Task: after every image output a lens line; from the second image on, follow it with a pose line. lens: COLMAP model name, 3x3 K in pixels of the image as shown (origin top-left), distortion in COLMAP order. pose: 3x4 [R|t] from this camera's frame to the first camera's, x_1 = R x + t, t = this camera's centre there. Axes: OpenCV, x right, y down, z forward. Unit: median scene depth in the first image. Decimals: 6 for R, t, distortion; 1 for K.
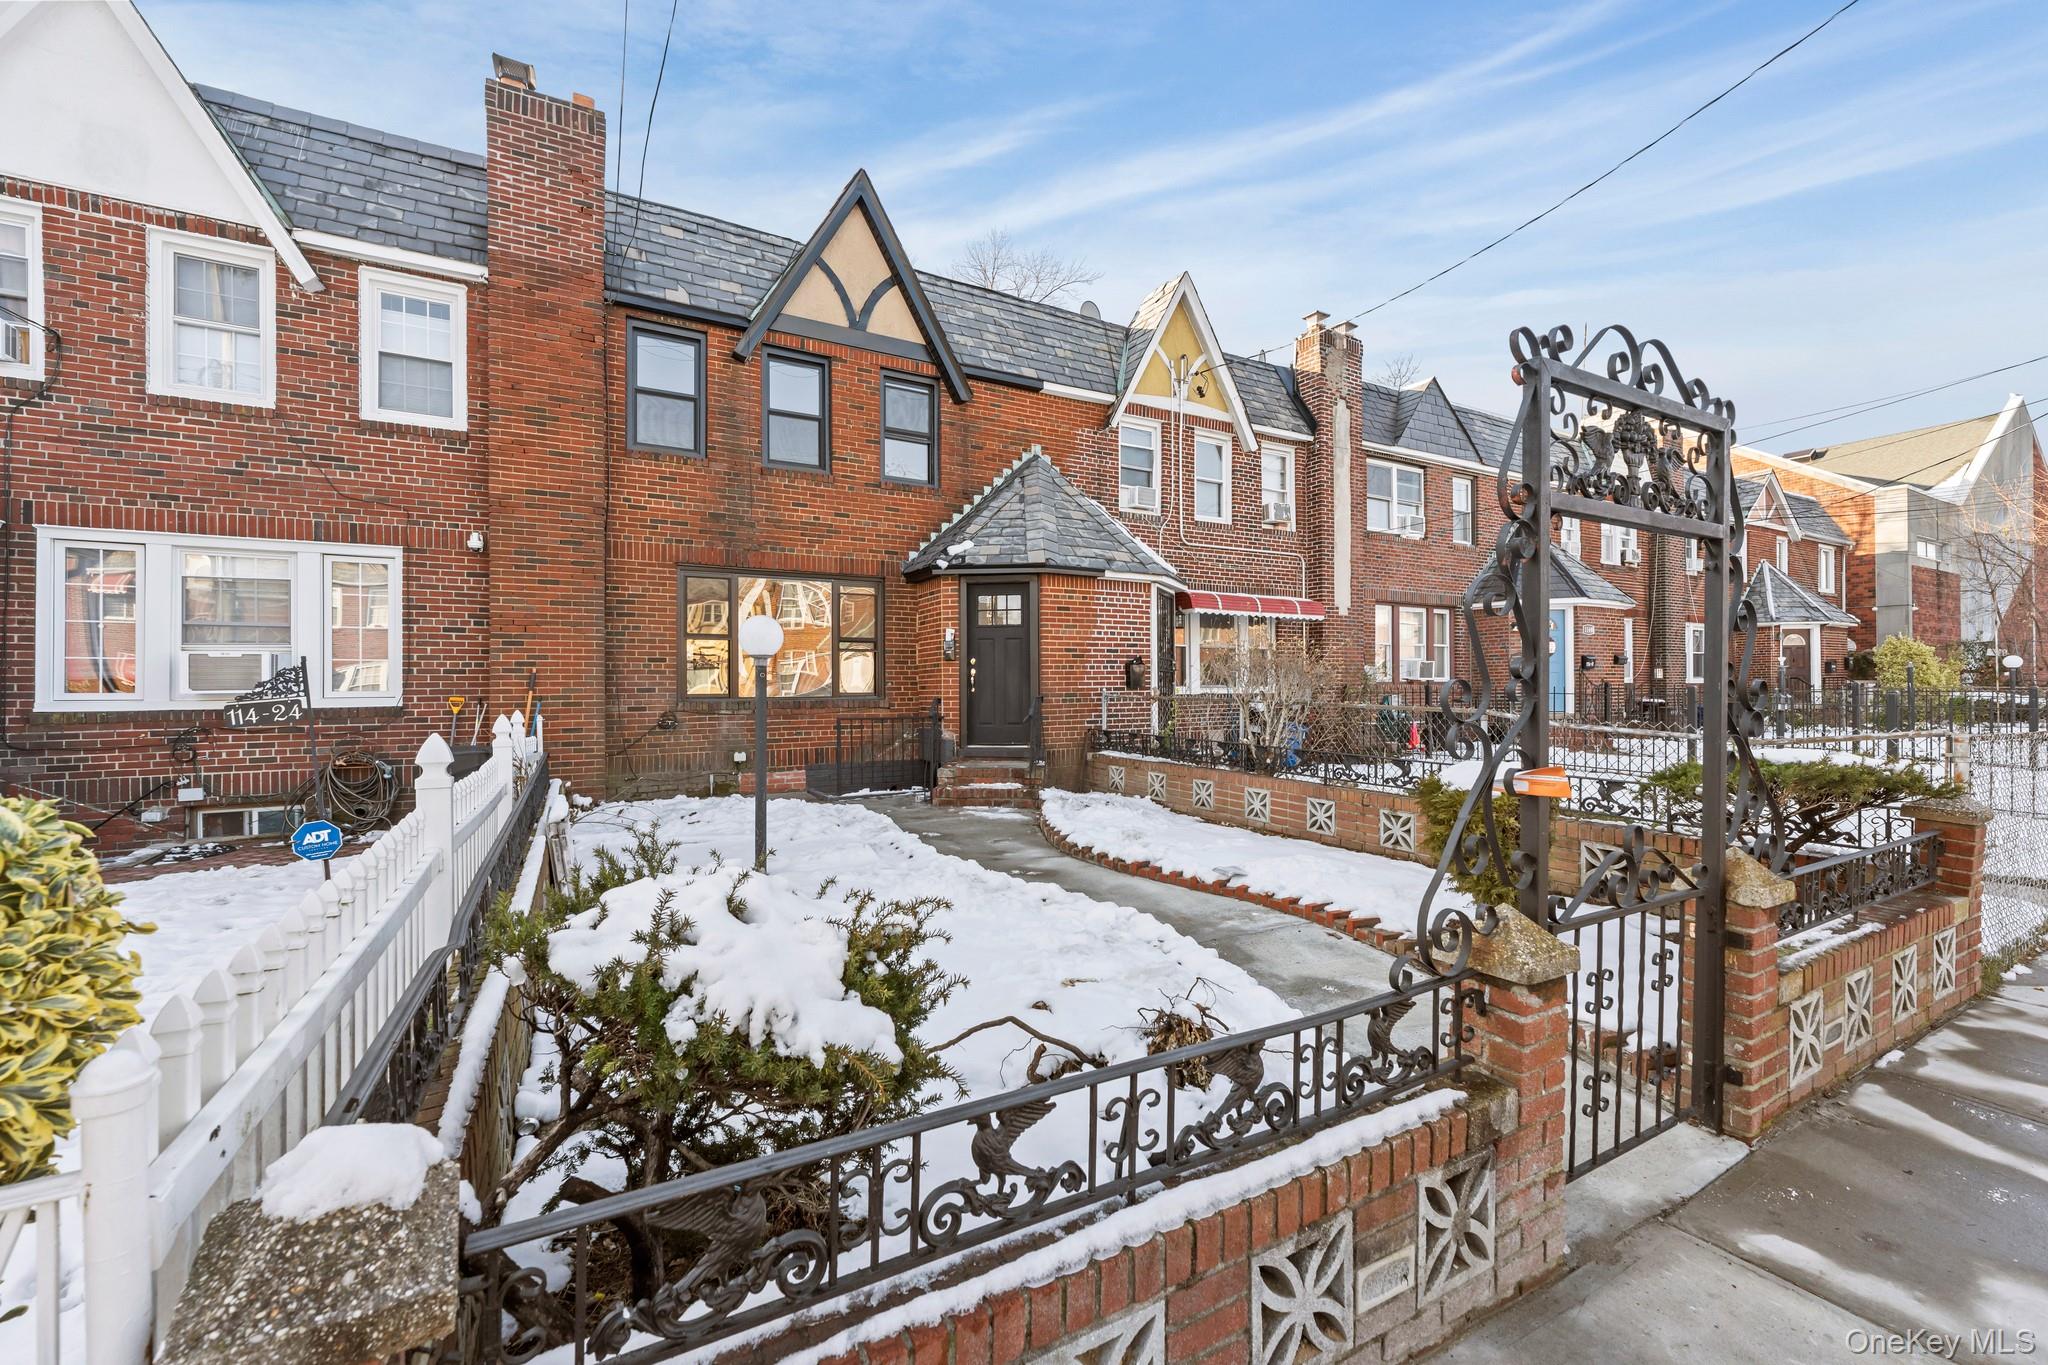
lens RADIAL K [[831.5, 0, 1032.7], [0, 831.5, 684.5], [0, 0, 1]] dist [0.000289, -0.001161]
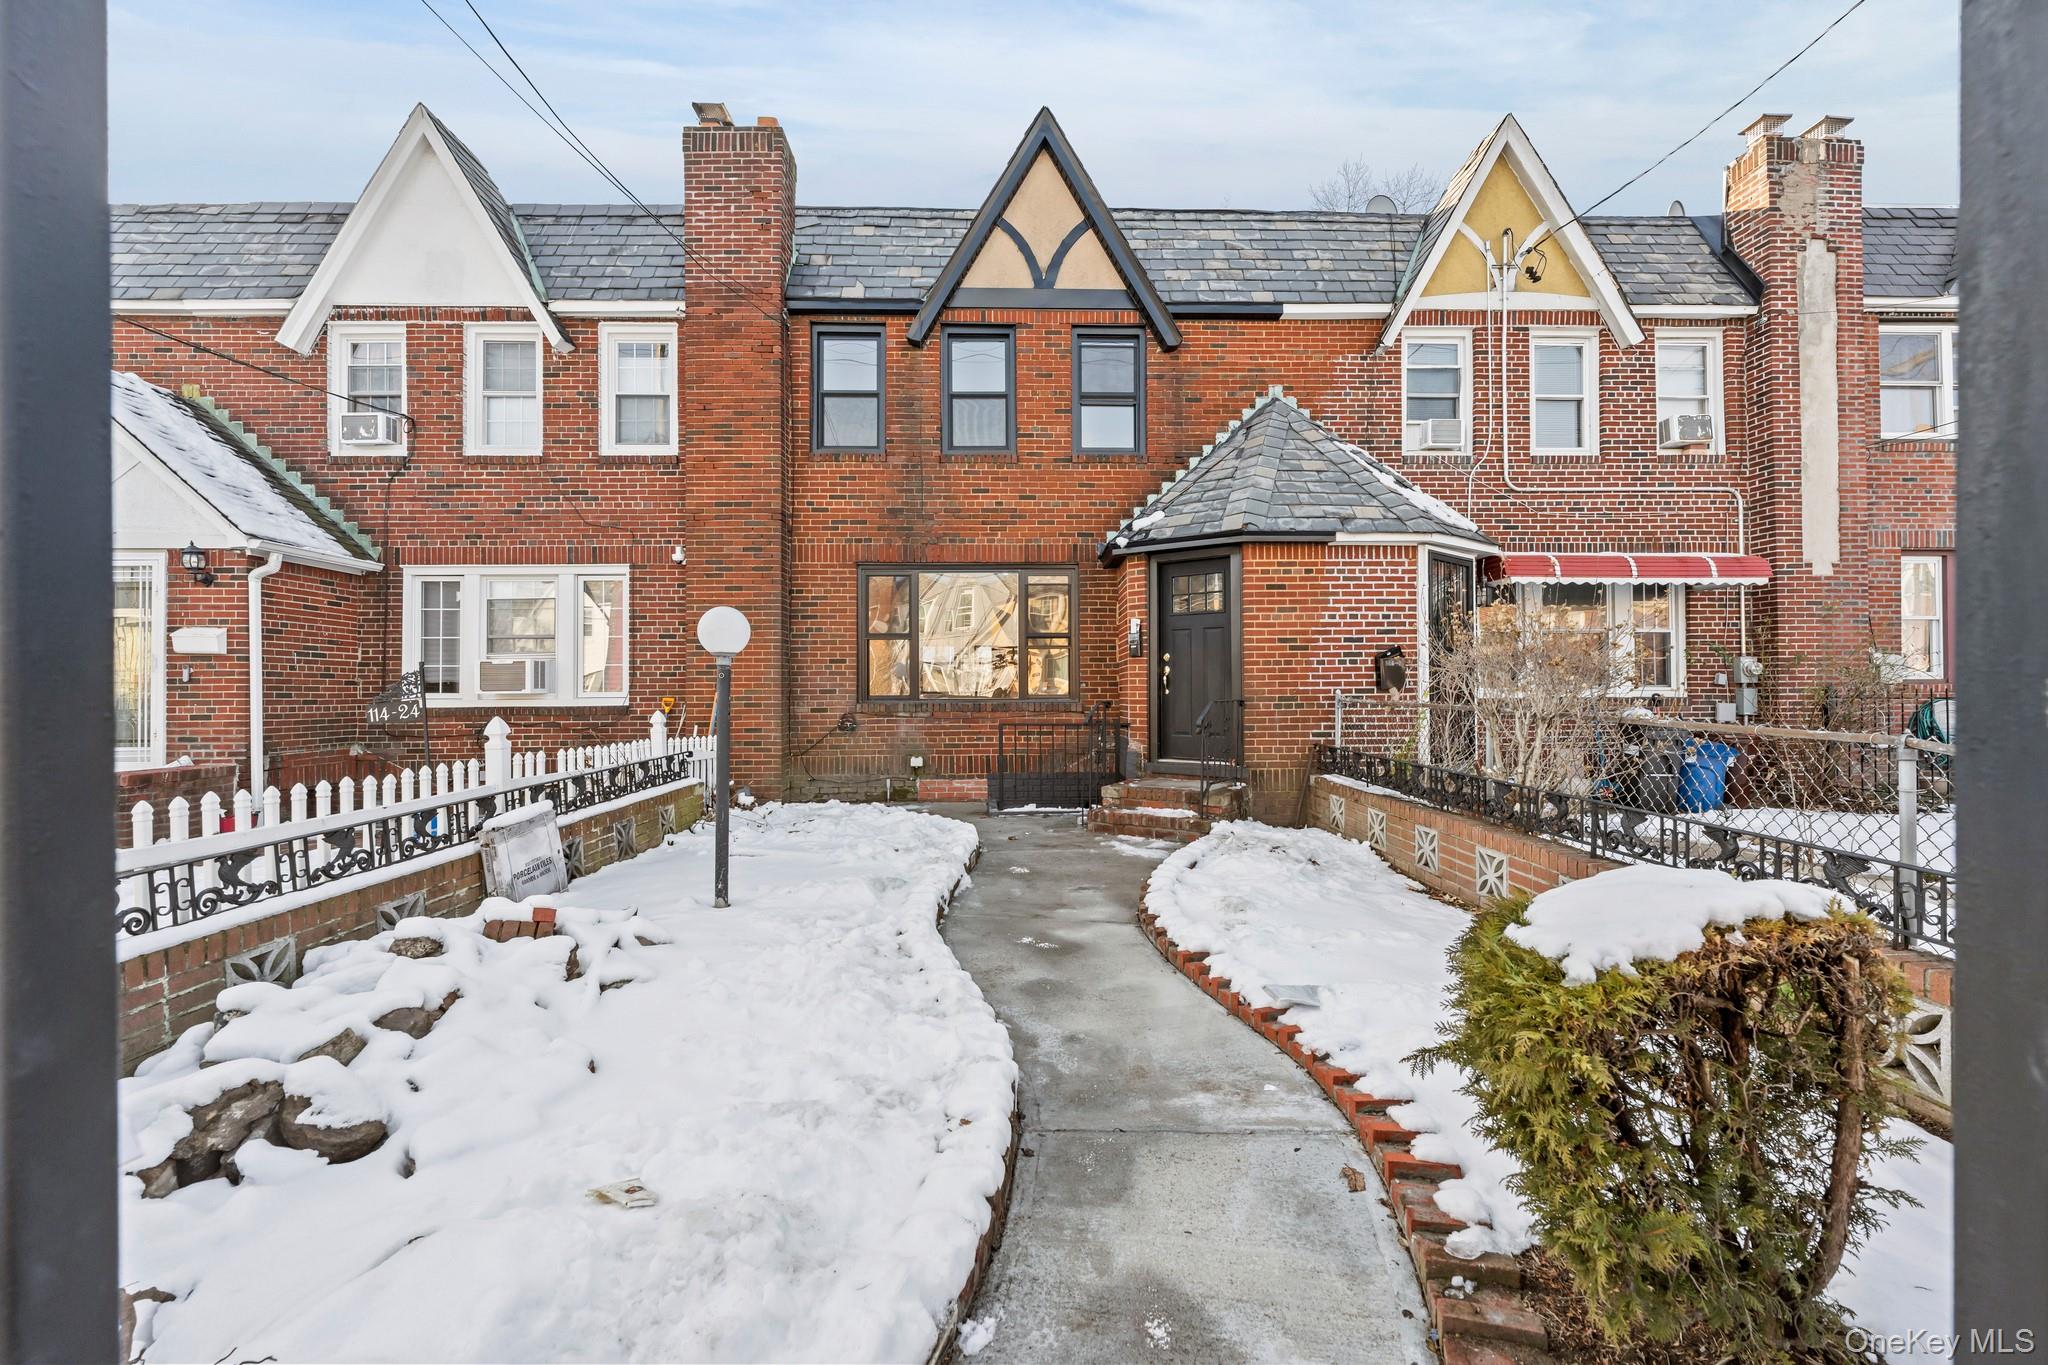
lens RADIAL K [[831.5, 0, 1018.3], [0, 831.5, 681.5], [0, 0, 1]] dist [0.000289, -0.001161]
pose [[0.878650, -0.003967, -0.477451, 0.198783], [0.001904, 0.999987, -0.004803, -0.000001], [0.477463, 0.003311, 0.878645, 0.212332]]
